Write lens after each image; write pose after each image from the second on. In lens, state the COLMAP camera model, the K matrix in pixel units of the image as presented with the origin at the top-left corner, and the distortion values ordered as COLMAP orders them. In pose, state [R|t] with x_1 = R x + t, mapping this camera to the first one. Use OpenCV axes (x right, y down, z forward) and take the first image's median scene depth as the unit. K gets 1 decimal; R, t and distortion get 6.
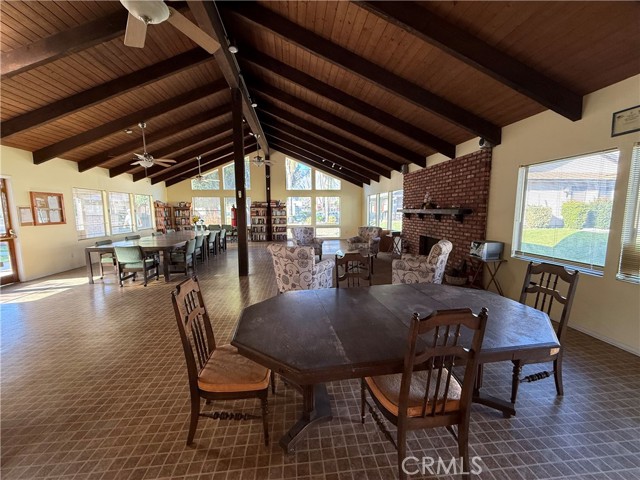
lens RADIAL K [[250.4, 0, 320.0], [0, 250.4, 240.0], [0, 0, 1]] dist [0.000183, 0.000010]
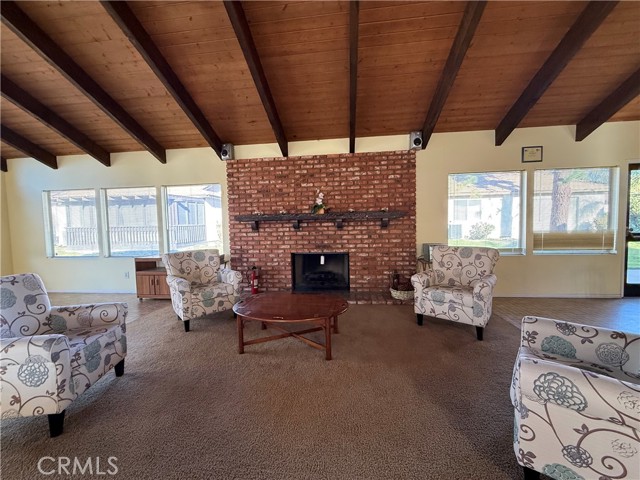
lens RADIAL K [[250.4, 0, 320.0], [0, 250.4, 240.0], [0, 0, 1]] dist [0.000183, 0.000010]
pose [[0.226756, -0.025102, 0.973628, -0.322822], [0.133959, 0.990971, -0.005650, -0.053412], [-0.964695, 0.131707, 0.228071, 1.011584]]
